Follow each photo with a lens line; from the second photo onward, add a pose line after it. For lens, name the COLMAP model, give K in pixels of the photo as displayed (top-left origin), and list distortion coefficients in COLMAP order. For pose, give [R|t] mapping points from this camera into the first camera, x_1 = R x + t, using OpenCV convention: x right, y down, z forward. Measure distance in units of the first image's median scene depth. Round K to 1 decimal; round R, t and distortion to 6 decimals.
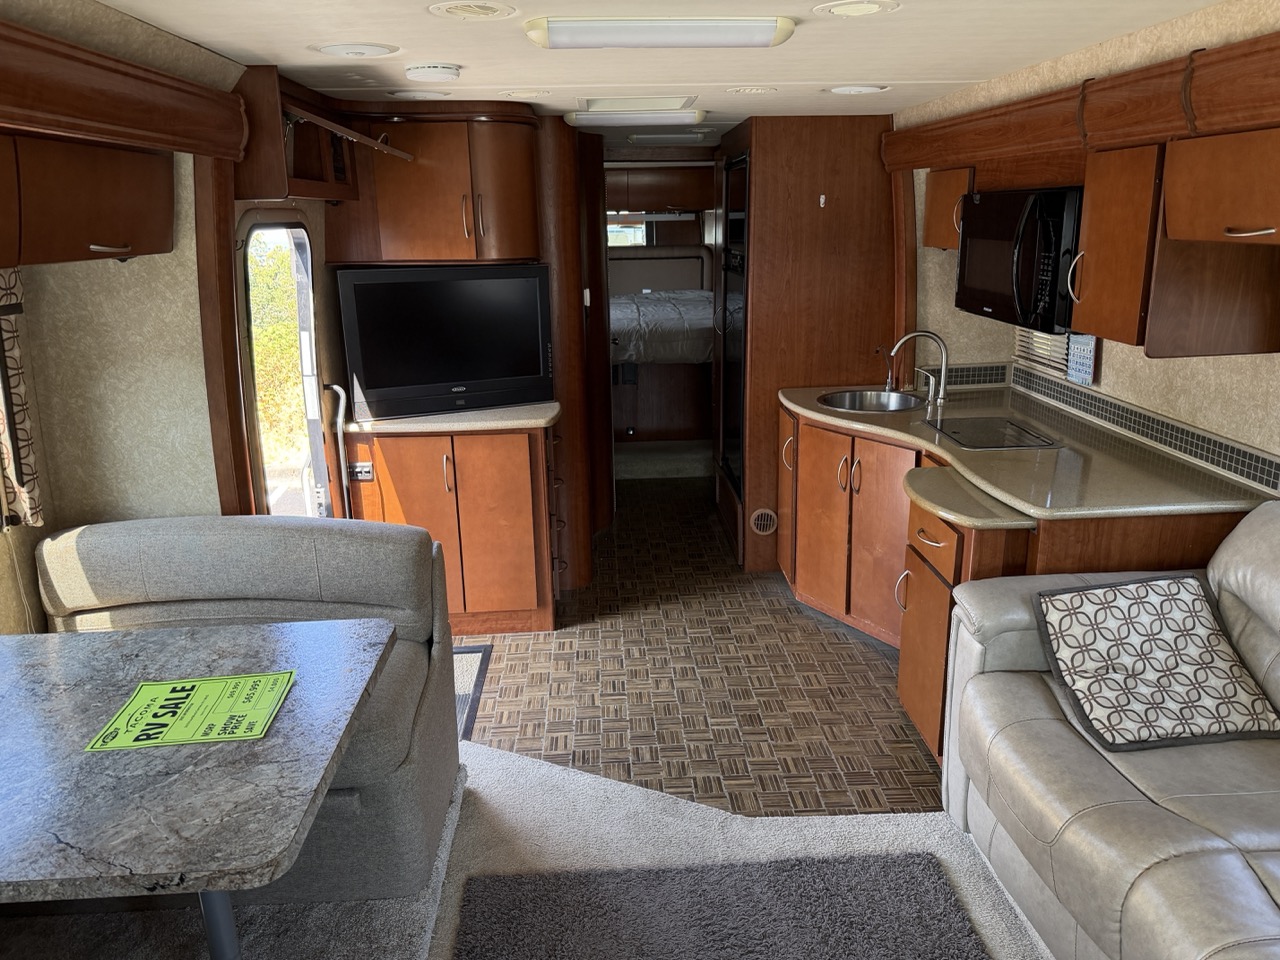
lens RADIAL K [[889.4, 0, 637.0], [0, 889.4, 478.3], [0, 0, 1]] dist [0.114412, -0.184374]
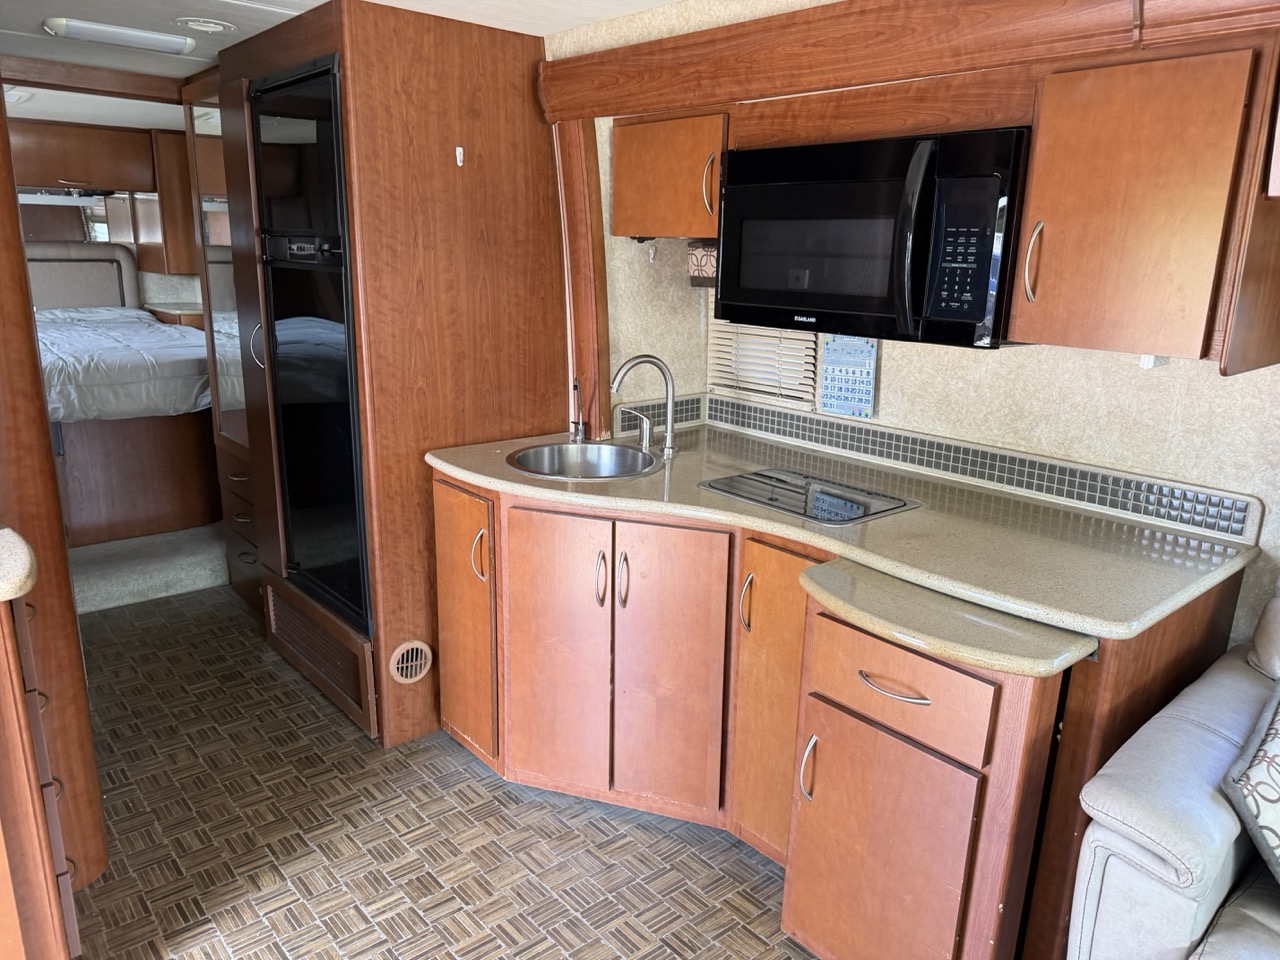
lens RADIAL K [[896.6, 0, 637.5], [0, 896.6, 491.0], [0, 0, 1]] dist [0.119194, -0.190973]
pose [[0.788167, -0.119050, 0.603838, -0.124843], [0.131532, 0.991028, 0.023703, -0.078641], [-0.601243, 0.060742, 0.796754, 0.468157]]
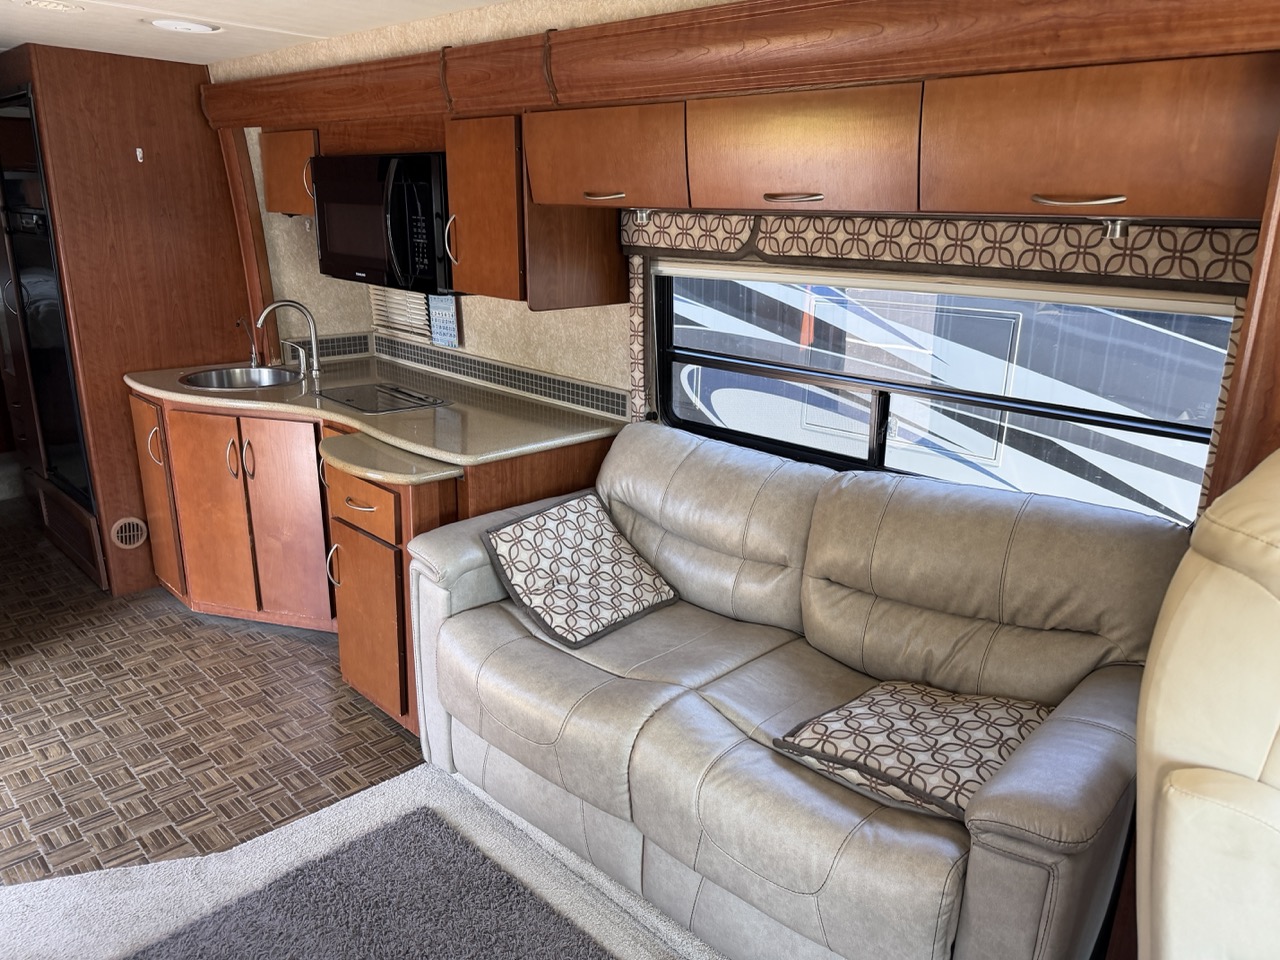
lens RADIAL K [[903.2, 0, 627.0], [0, 903.2, 492.7], [0, 0, 1]] dist [0.046176, -0.060104]
pose [[0.741441, -0.160847, 0.651455, -0.077511], [0.144275, 0.986353, 0.079331, 0.012922], [-0.655324, 0.035169, 0.754528, 0.045463]]
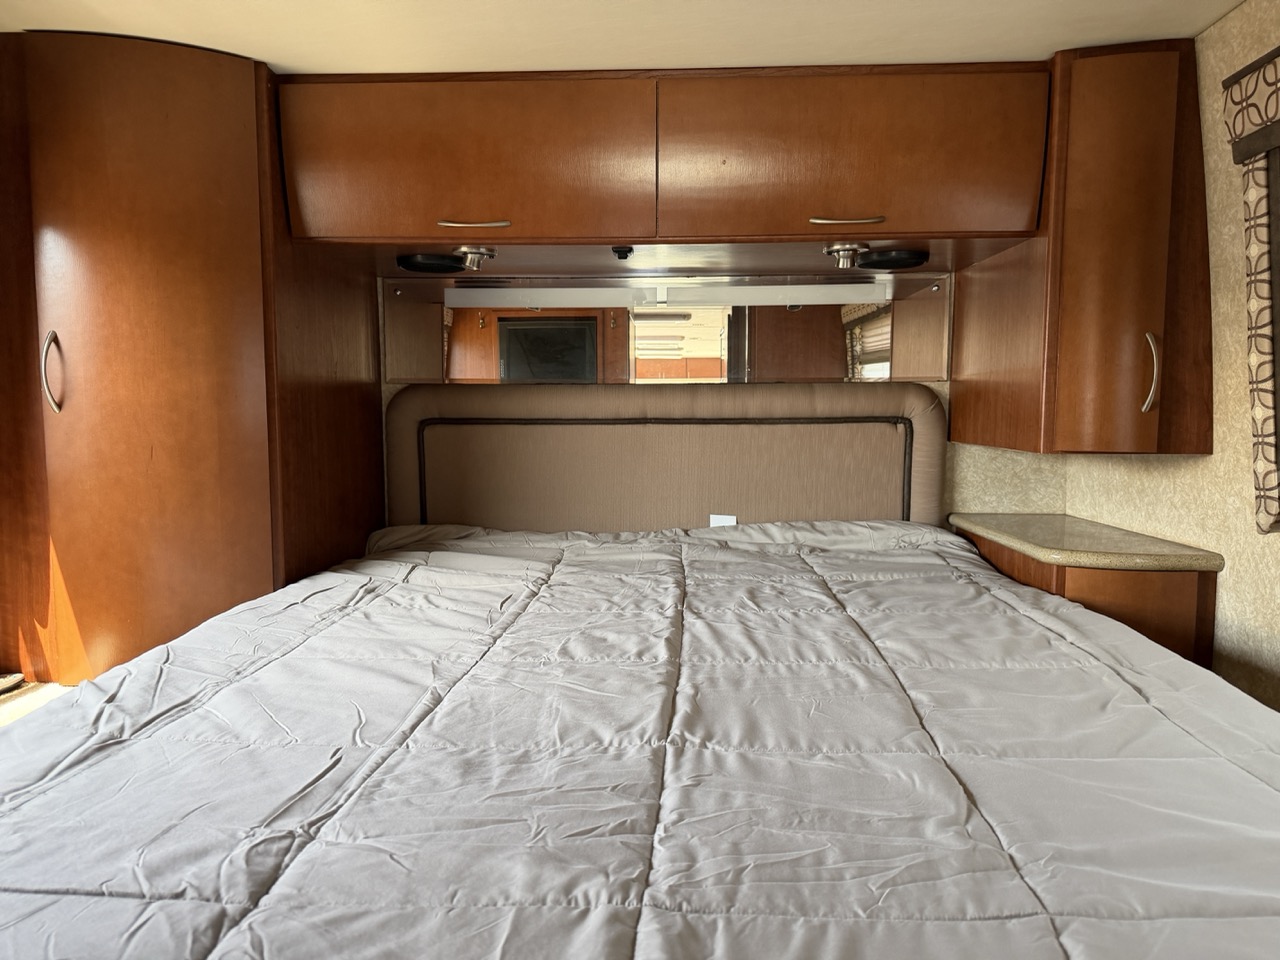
lens RADIAL K [[908.1, 0, 634.4], [0, 908.1, 474.2], [0, 0, 1]] dist [-0.002052, -0.002179]
pose [[0.996345, 0.019646, -0.083128, 0.013659], [-0.034140, 0.983669, -0.176721, -0.375294], [0.078299, 0.178913, 0.980744, 1.524545]]
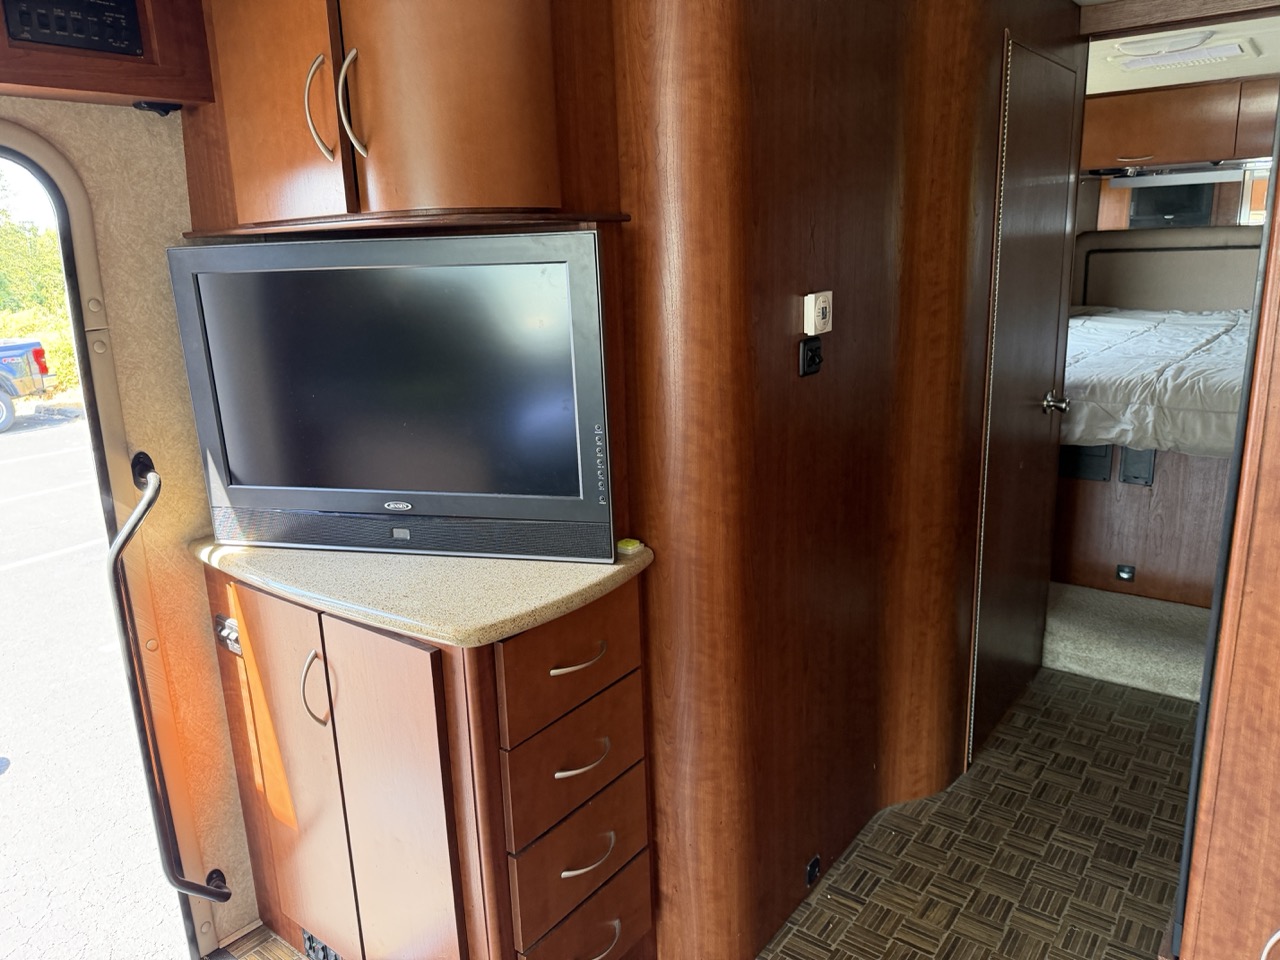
lens RADIAL K [[908.1, 0, 634.4], [0, 908.1, 474.2], [0, 0, 1]] dist [-0.002052, -0.002179]
pose [[0.757524, 0.148245, -0.635752, 0.185607], [-0.156226, 0.986744, 0.043941, -0.158363], [0.633838, 0.066034, 0.770642, 0.739892]]
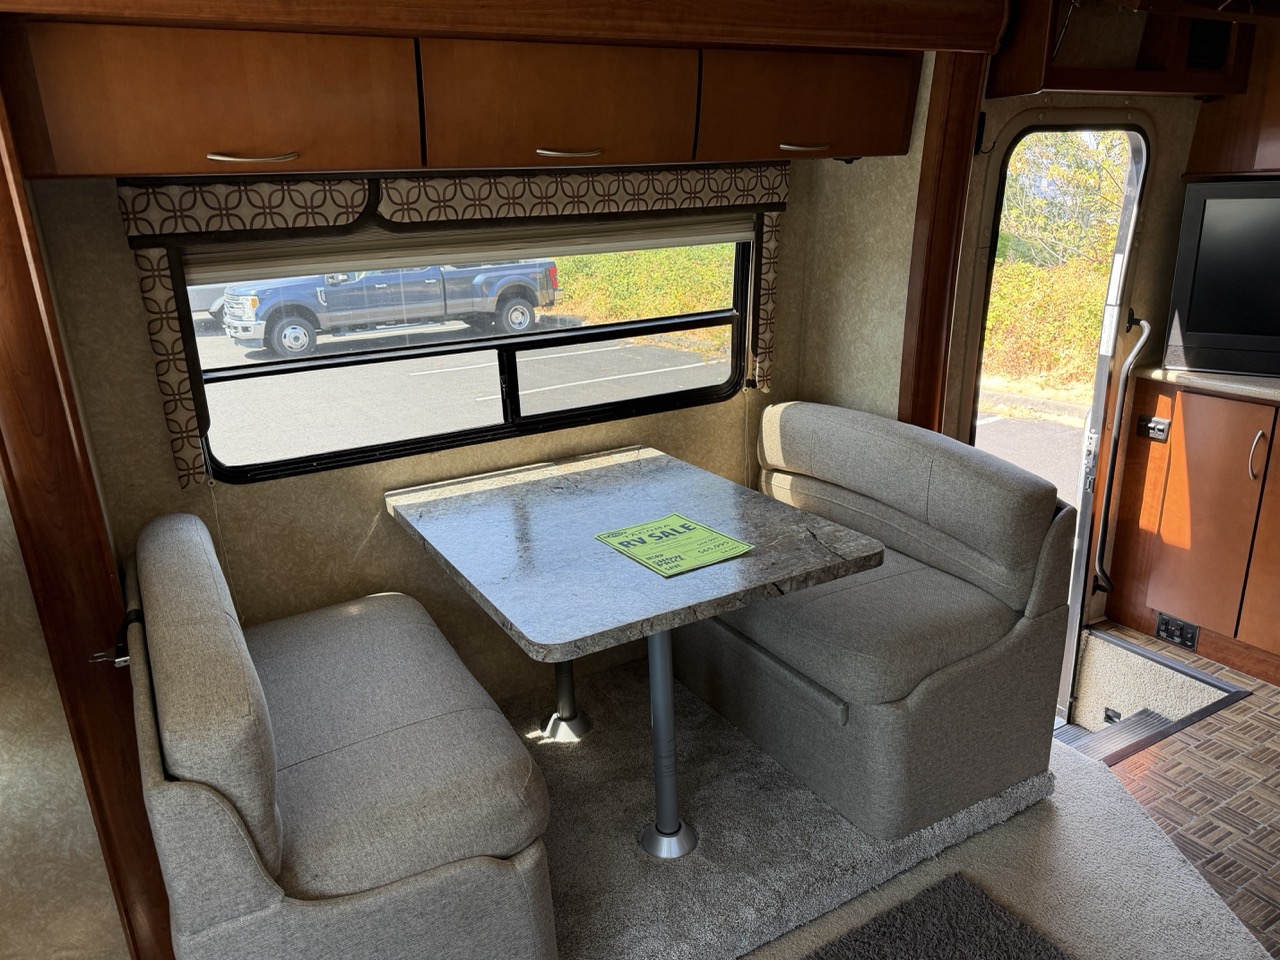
lens RADIAL K [[899.4, 0, 637.0], [0, 899.4, 493.2], [0, 0, 1]] dist [0.069759, -0.085171]
pose [[0.453892, 0.281224, -0.845515, 0.212400], [-0.219015, 0.954991, 0.200064, -0.014271], [0.863721, 0.094373, 0.495055, 0.167619]]
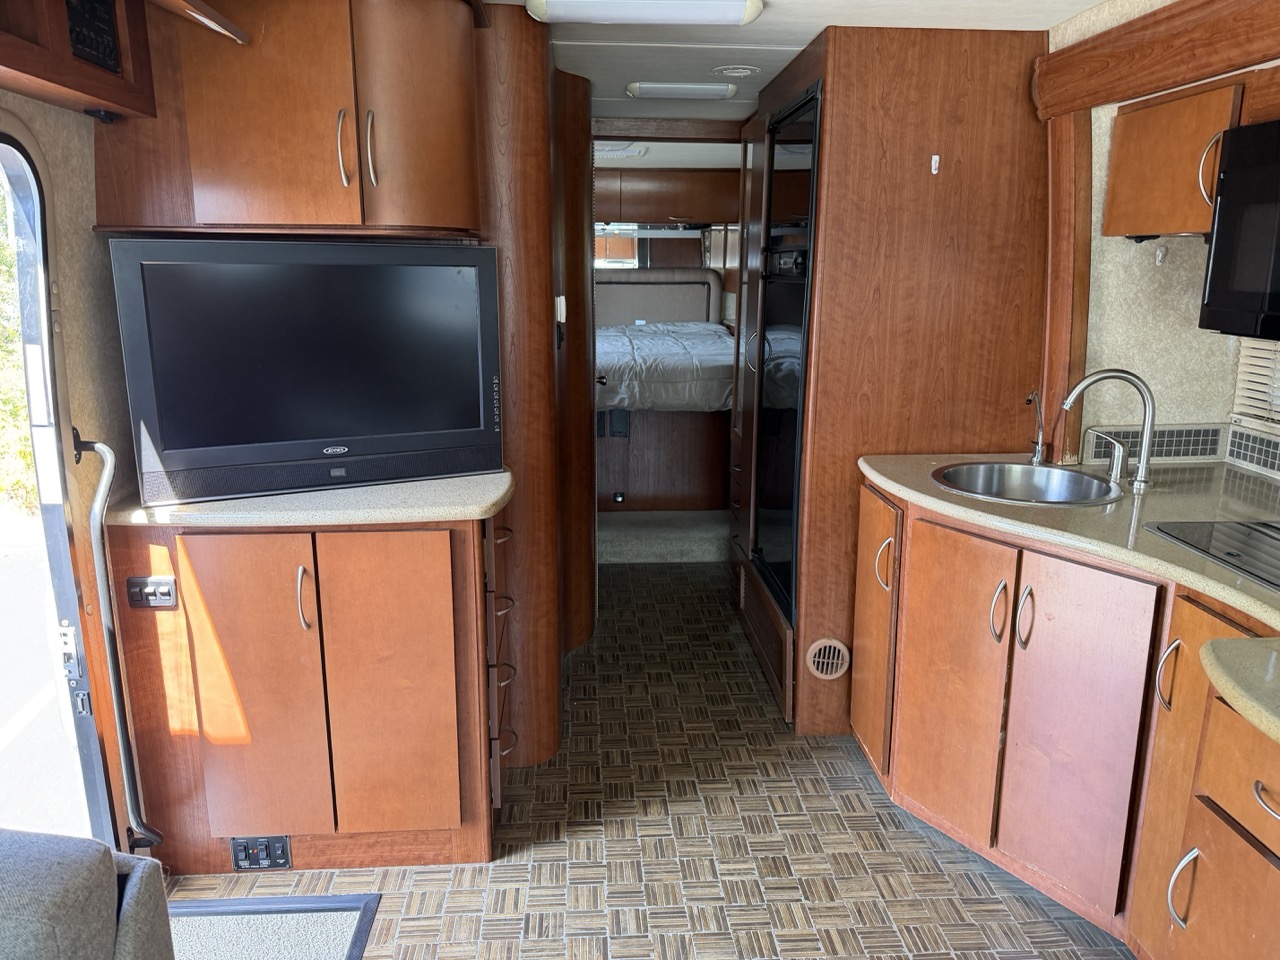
lens RADIAL K [[889.4, 0, 637.0], [0, 889.4, 478.3], [0, 0, 1]] dist [0.114412, -0.184374]
pose [[0.999609, 0.019126, 0.020395, -0.014025], [-0.018094, 0.998602, -0.049674, -0.057061], [-0.021317, 0.049286, 0.998557, 0.419909]]
